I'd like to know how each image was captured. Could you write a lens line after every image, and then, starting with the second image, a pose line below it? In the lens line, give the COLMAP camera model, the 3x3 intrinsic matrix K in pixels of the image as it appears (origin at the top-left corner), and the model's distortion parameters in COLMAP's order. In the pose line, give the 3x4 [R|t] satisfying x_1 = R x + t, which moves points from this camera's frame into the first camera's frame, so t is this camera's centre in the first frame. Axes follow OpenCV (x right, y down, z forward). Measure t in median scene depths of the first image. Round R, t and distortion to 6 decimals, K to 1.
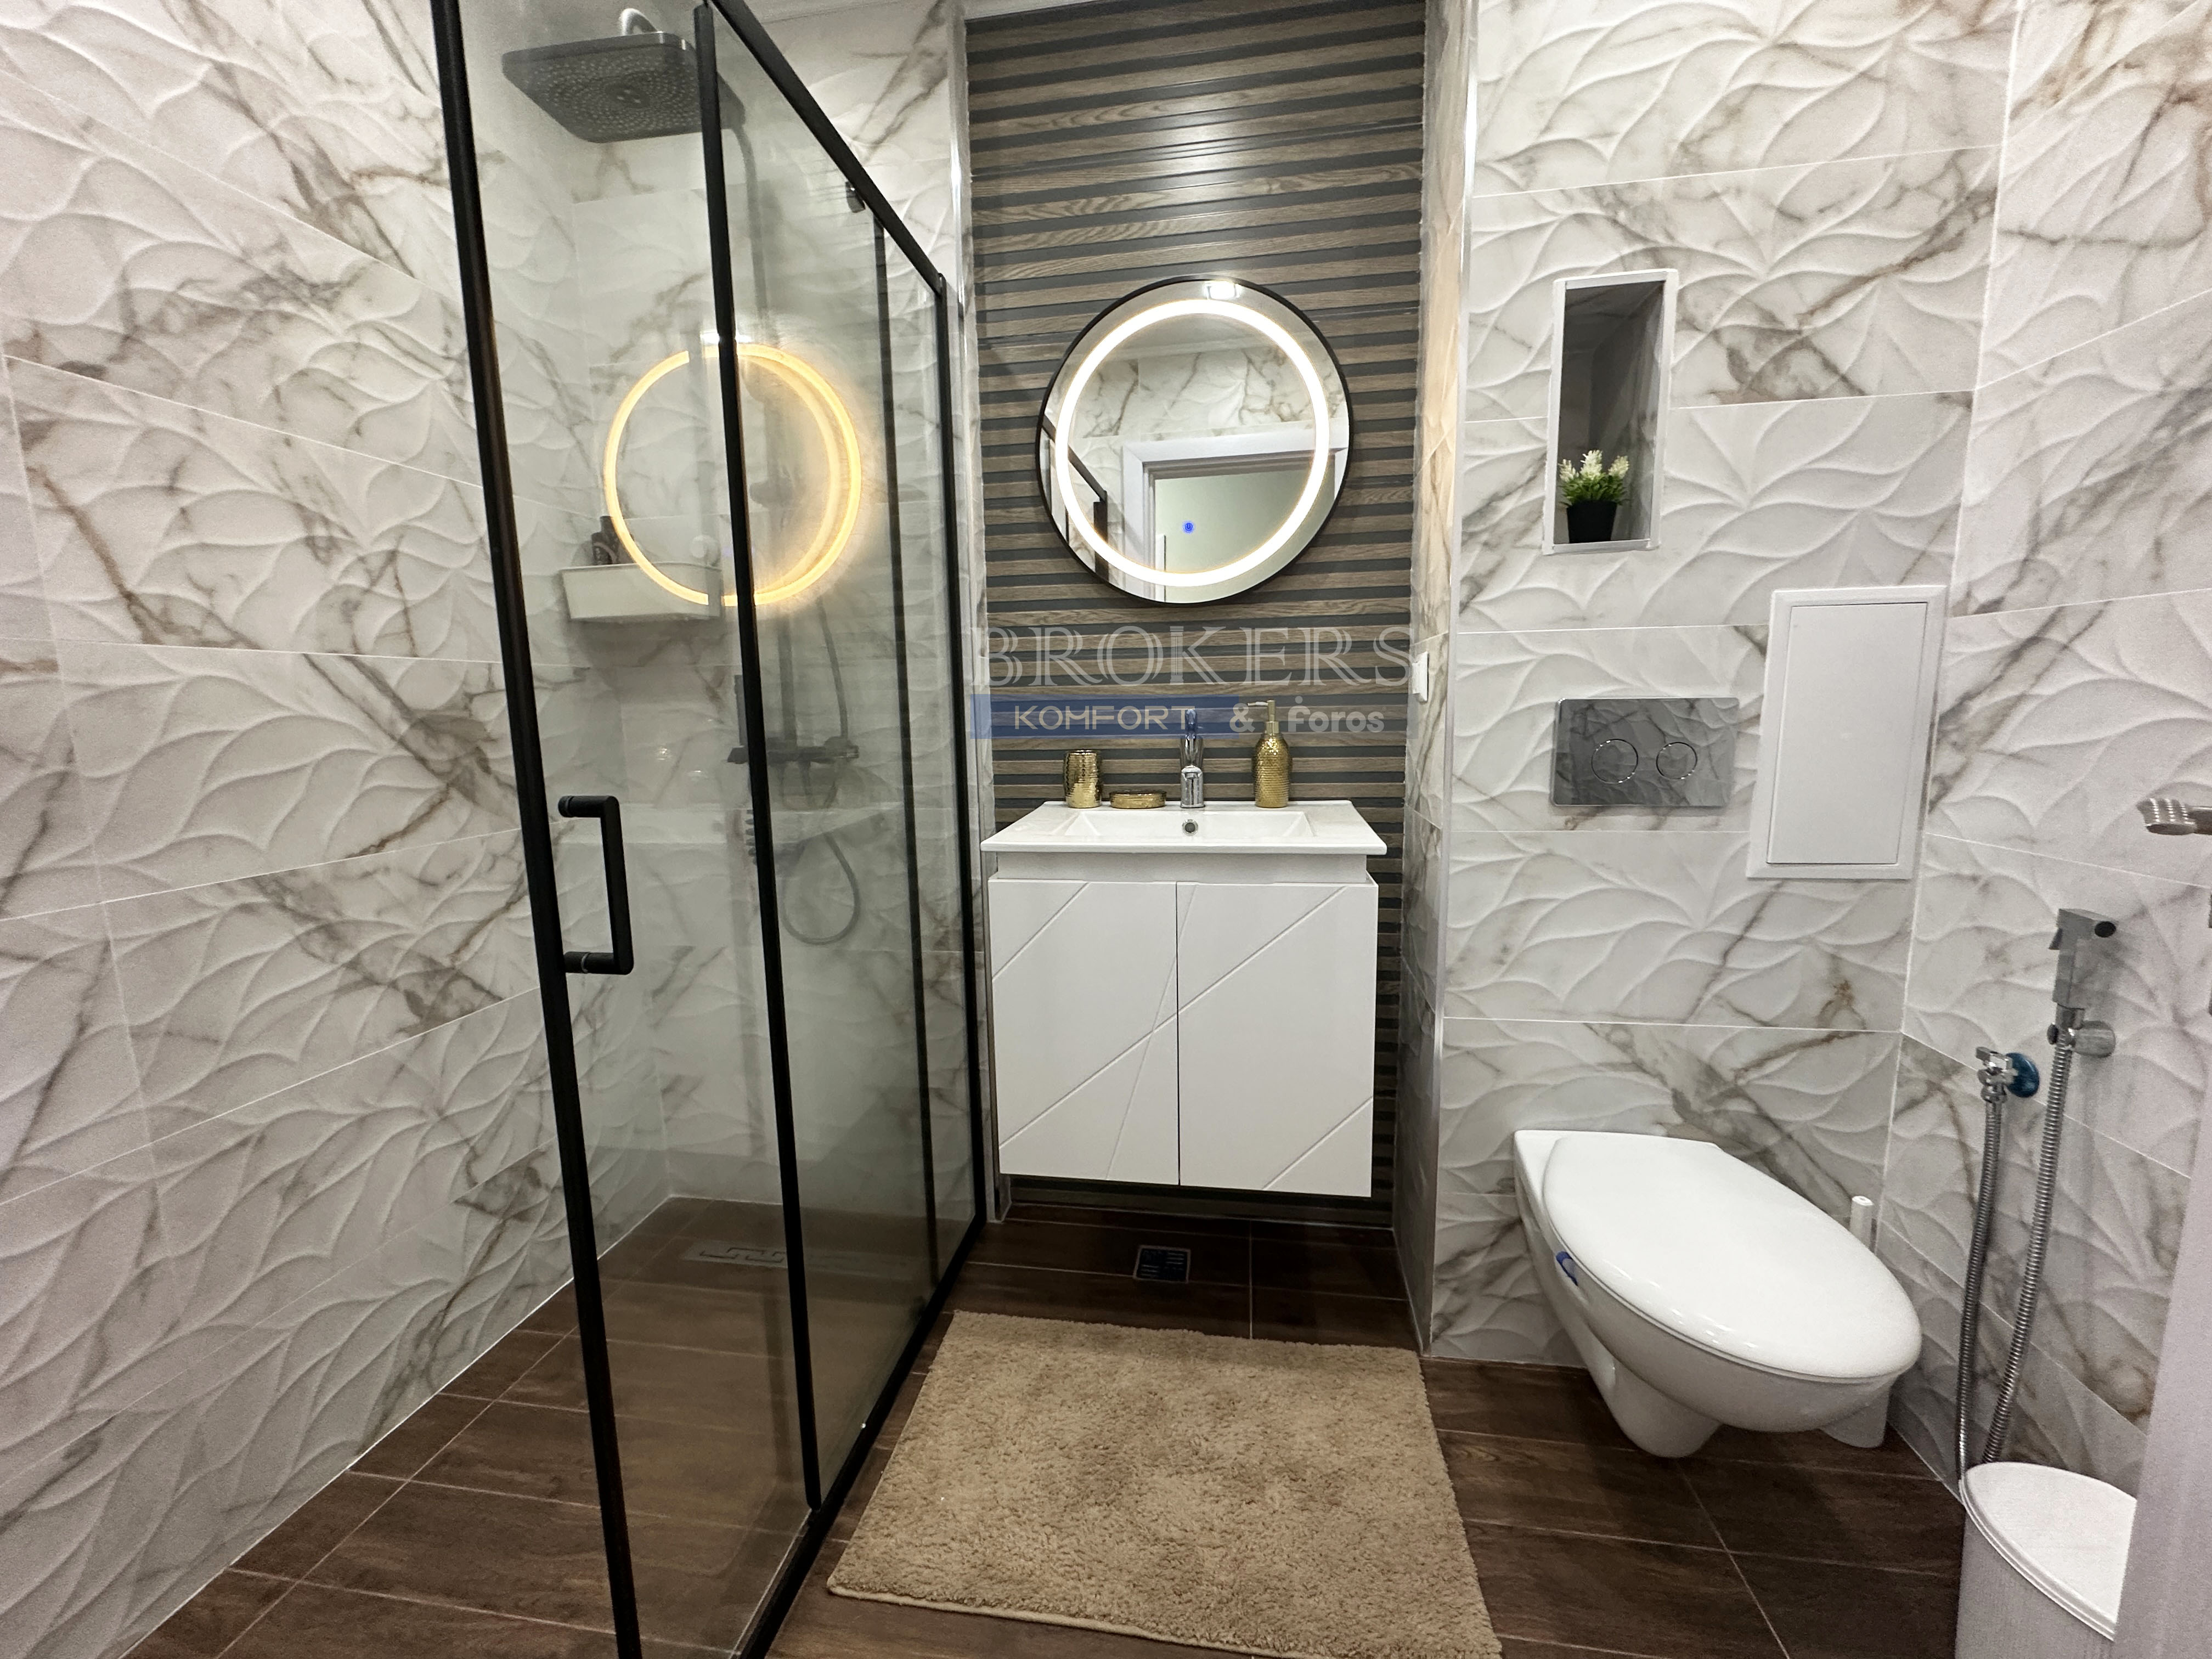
lens RADIAL K [[886.6, 0, 1105.7], [0, 886.6, 831.6], [0, 0, 1]] dist [-0.001761, 0.000724]
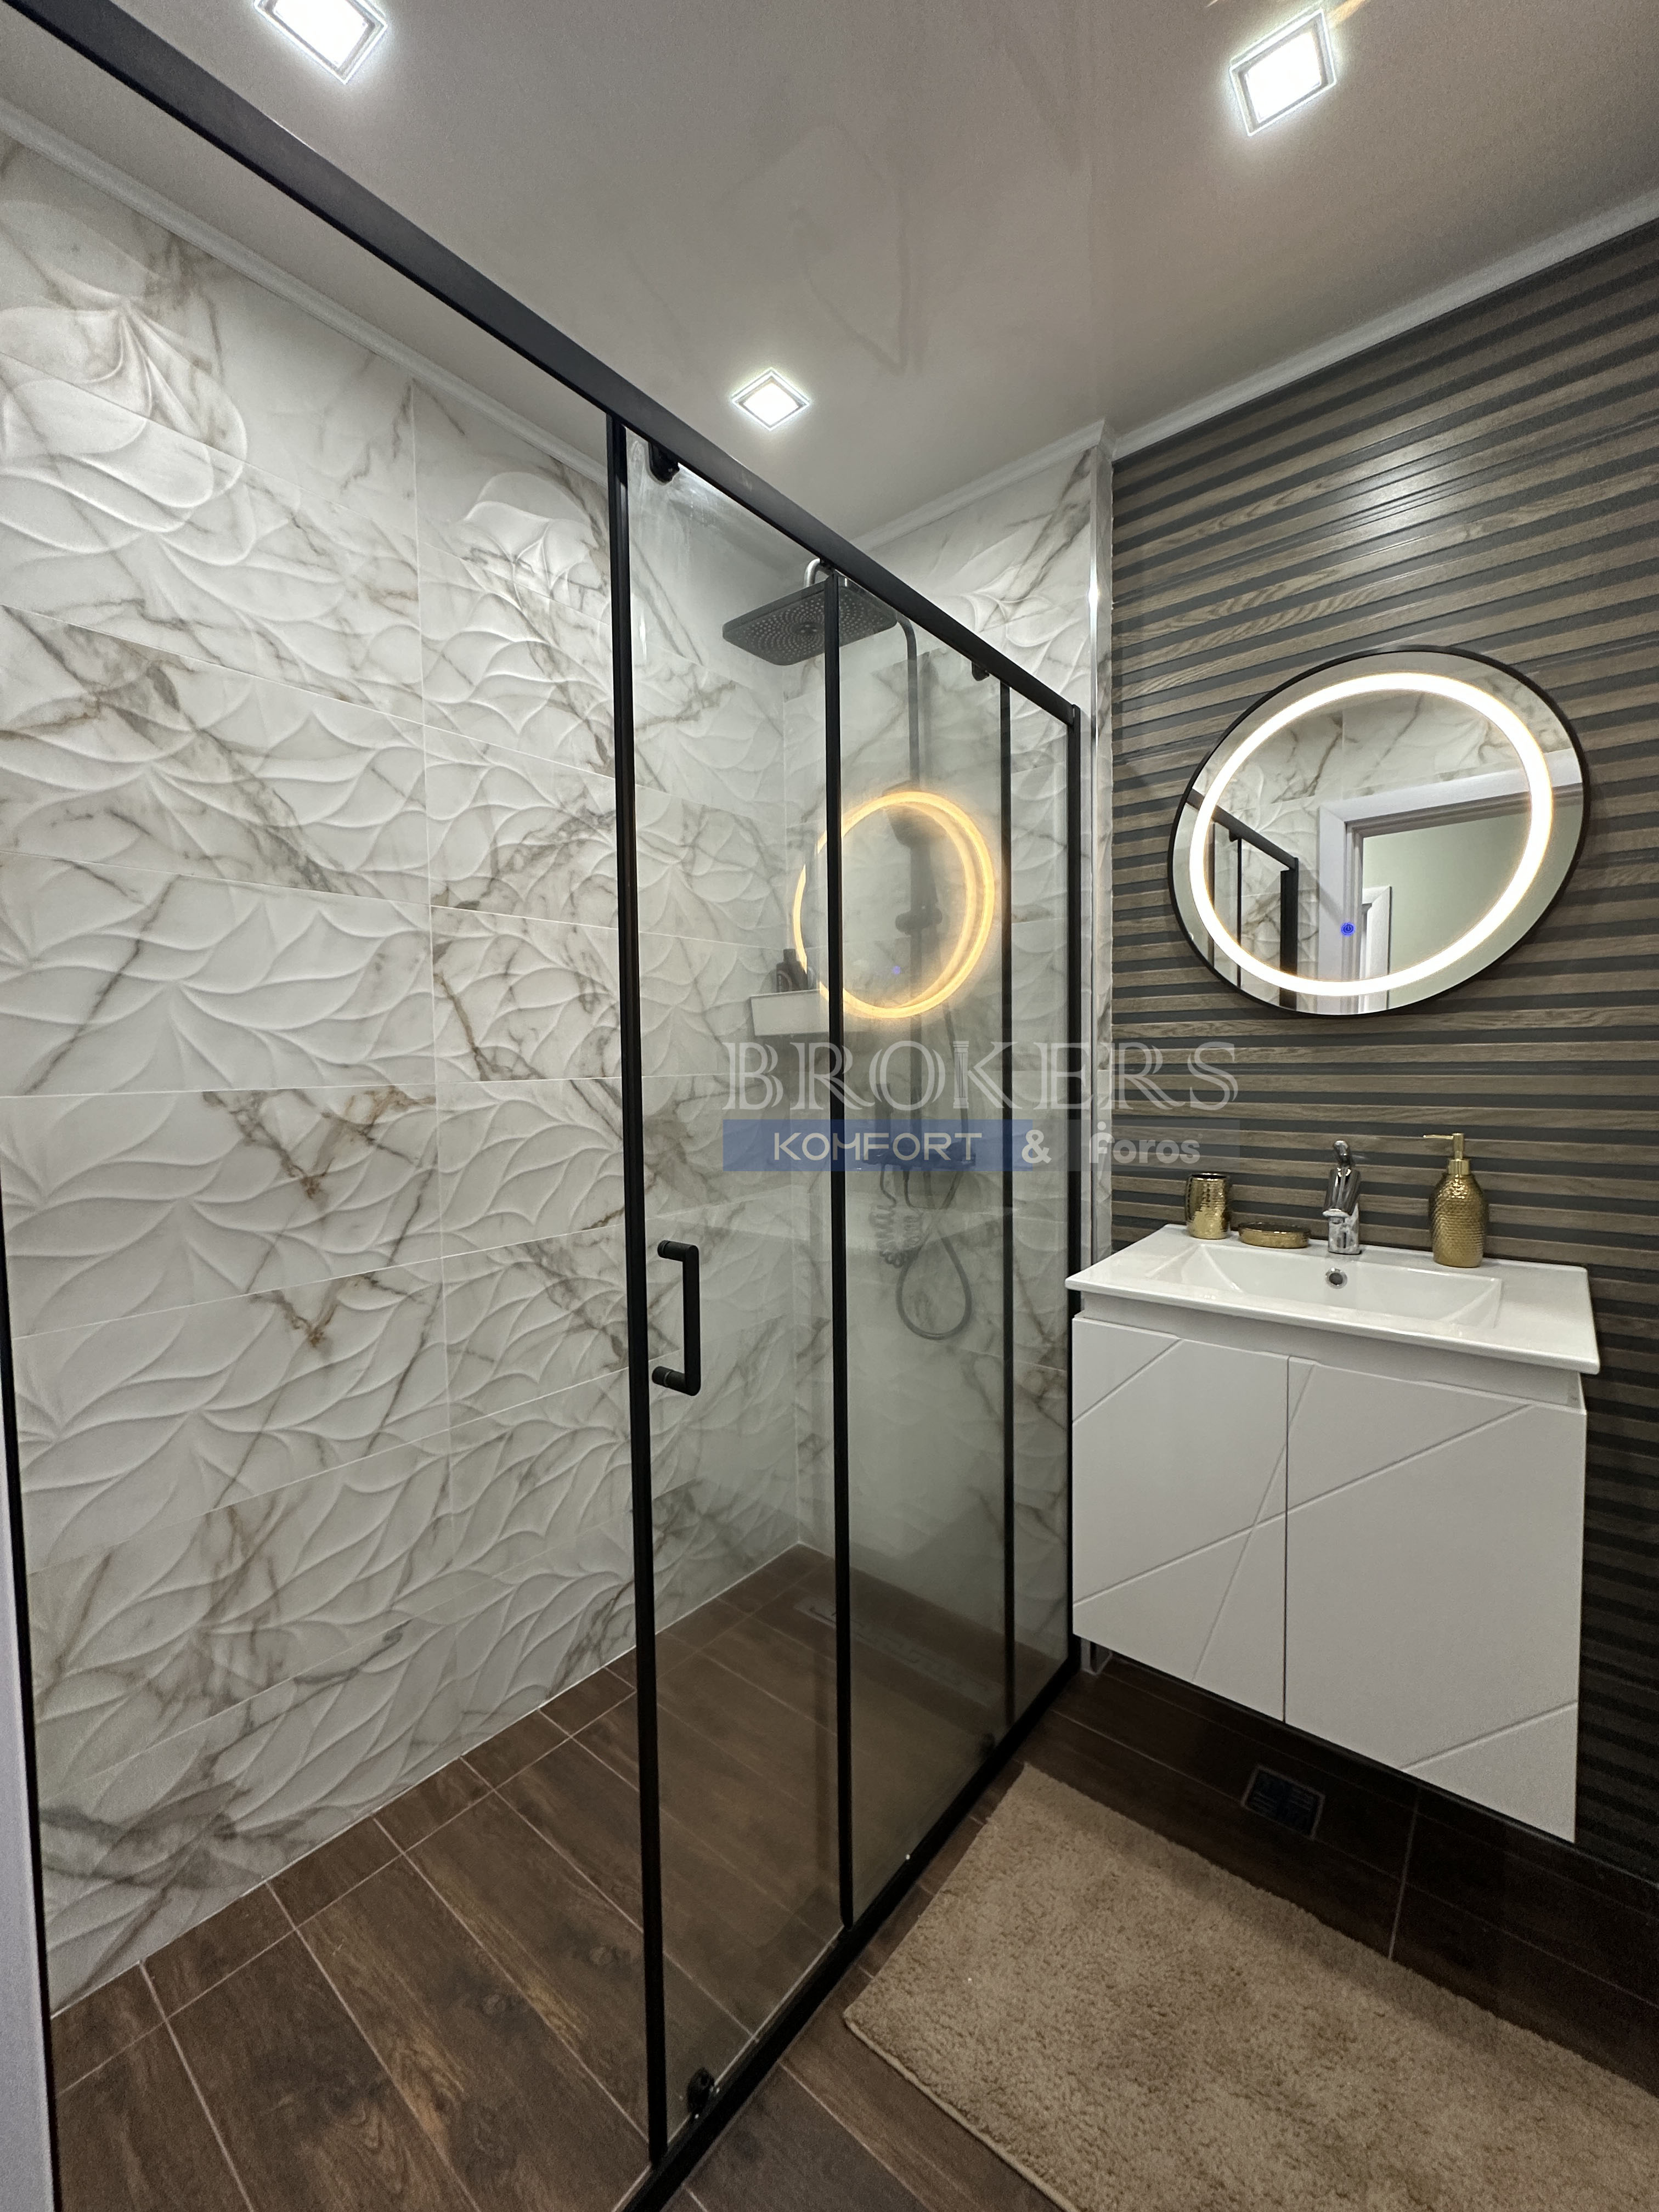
lens RADIAL K [[886.6, 0, 827.9], [0, 886.6, 1105.4], [0, 0, 1]] dist [-0.001761, 0.000724]
pose [[0.864116, 0.033779, -0.502158, 0.110106], [-0.075562, 0.995143, -0.063088, -0.090963], [0.497588, 0.092459, 0.862472, 0.017660]]
